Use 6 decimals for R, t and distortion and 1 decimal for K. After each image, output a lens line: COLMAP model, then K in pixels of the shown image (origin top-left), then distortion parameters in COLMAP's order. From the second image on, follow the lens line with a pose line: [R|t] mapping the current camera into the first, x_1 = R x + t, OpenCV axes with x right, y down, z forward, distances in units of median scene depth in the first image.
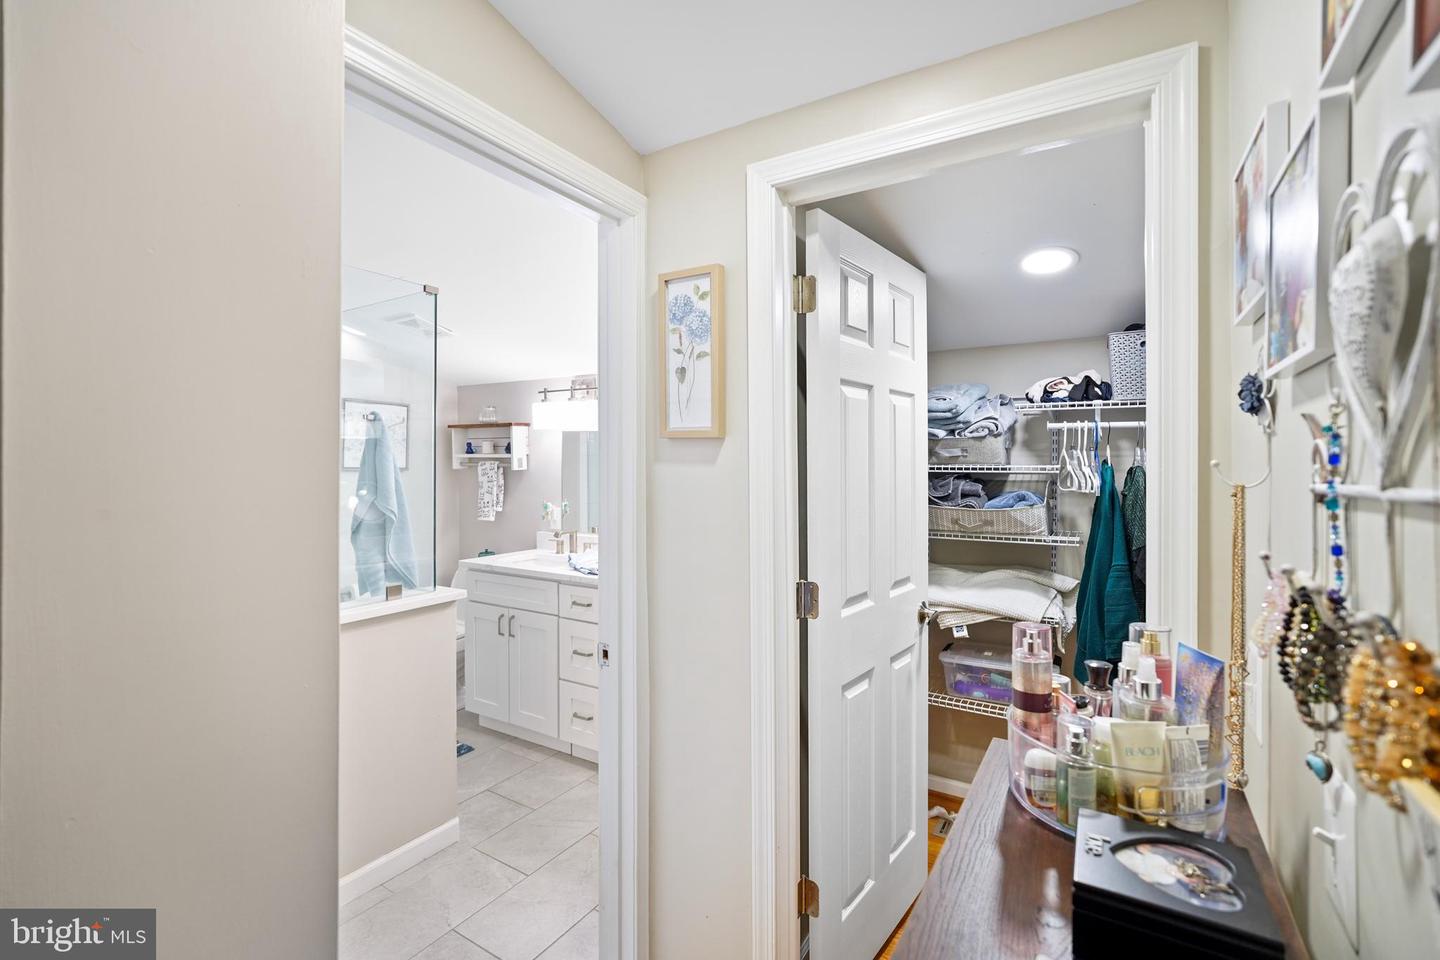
lens RADIAL K [[638.9, 0, 719.6], [0, 638.9, 470.8], [0, 0, 1]] dist [-0.017249, 0.008772]
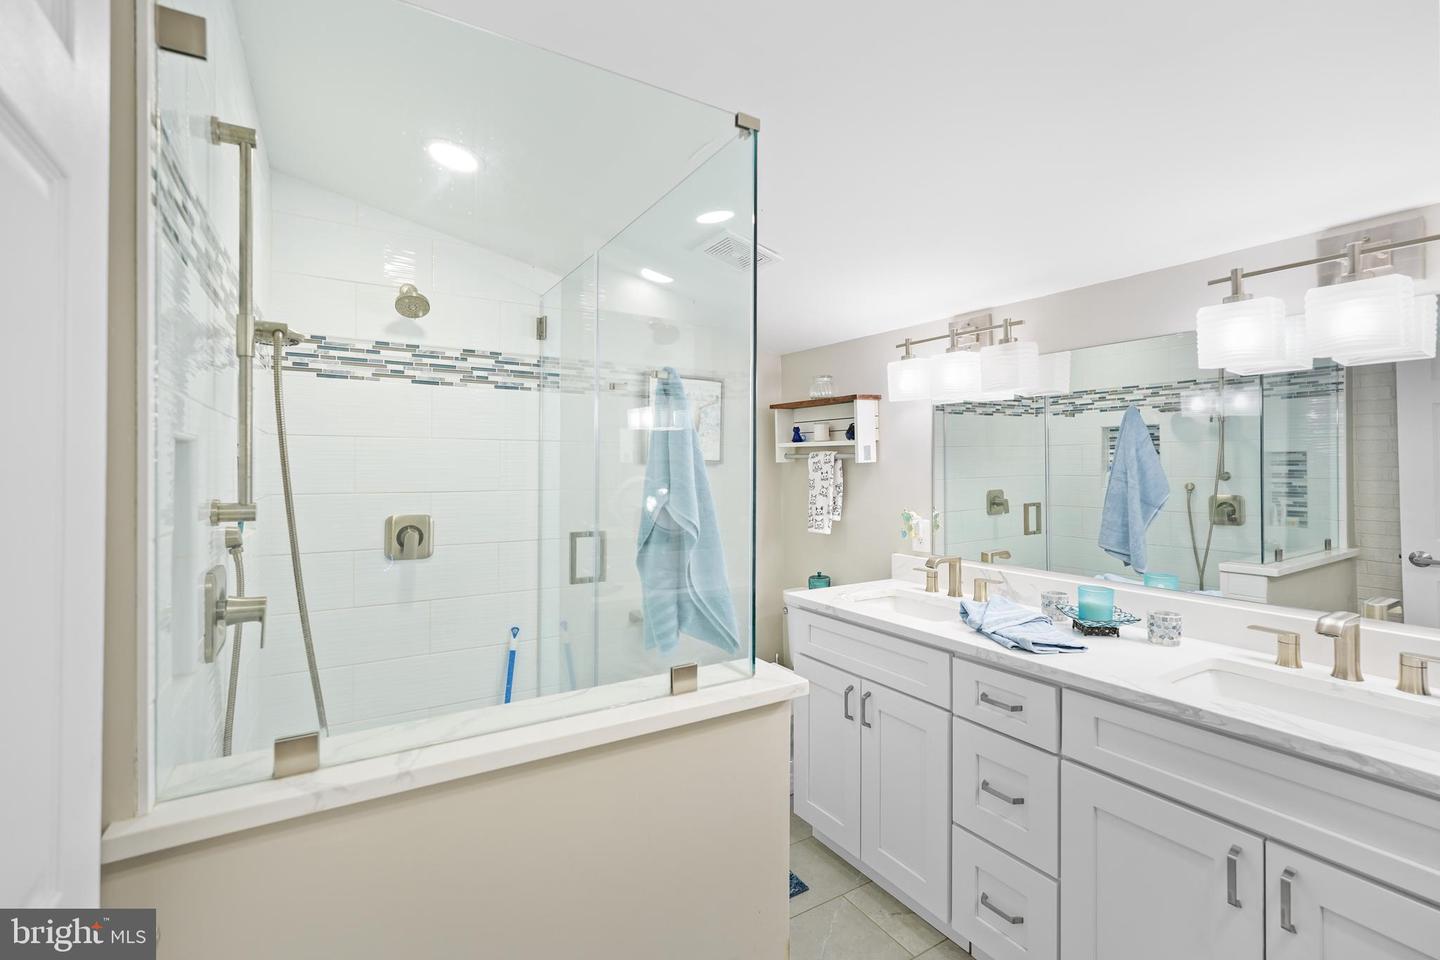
lens RADIAL K [[638.9, 0, 706.1], [0, 638.9, 468.5], [0, 0, 1]] dist [-0.017249, 0.008772]
pose [[0.879672, -0.001102, -0.475579, -0.136714], [-0.001541, 0.999985, -0.005168, 0.008706], [0.475578, 0.005279, 0.879658, 0.305654]]
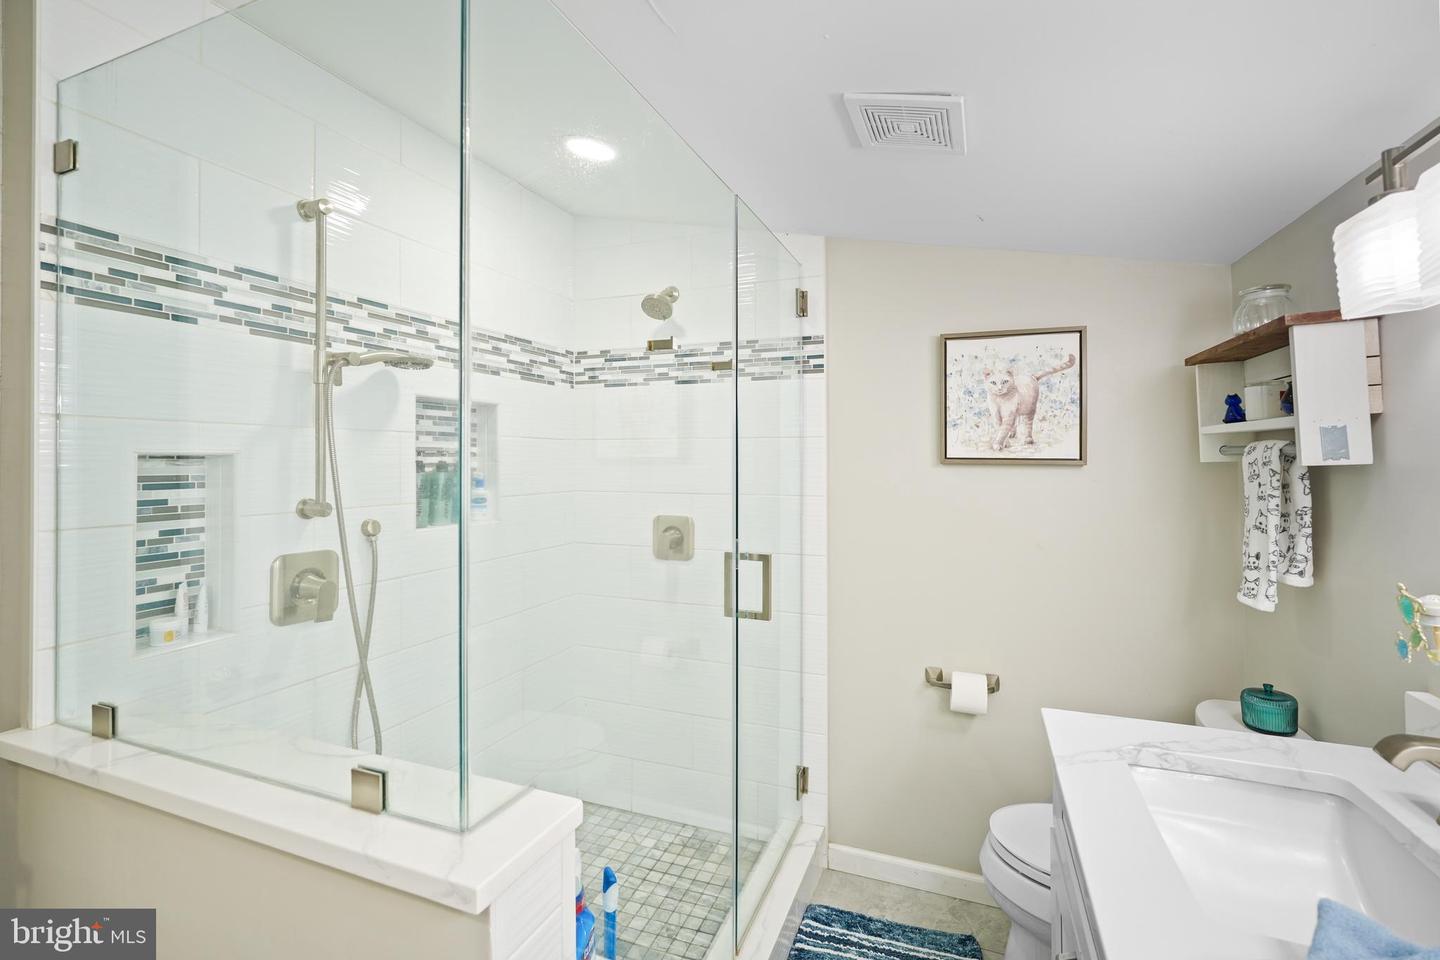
lens RADIAL K [[638.9, 0, 713.4], [0, 638.9, 453.0], [0, 0, 1]] dist [-0.017249, 0.008772]
pose [[0.158551, -0.010384, -0.987296, -0.060838], [-0.003655, 0.999932, -0.011104, -0.003122], [0.987344, 0.005370, 0.158503, 0.655050]]
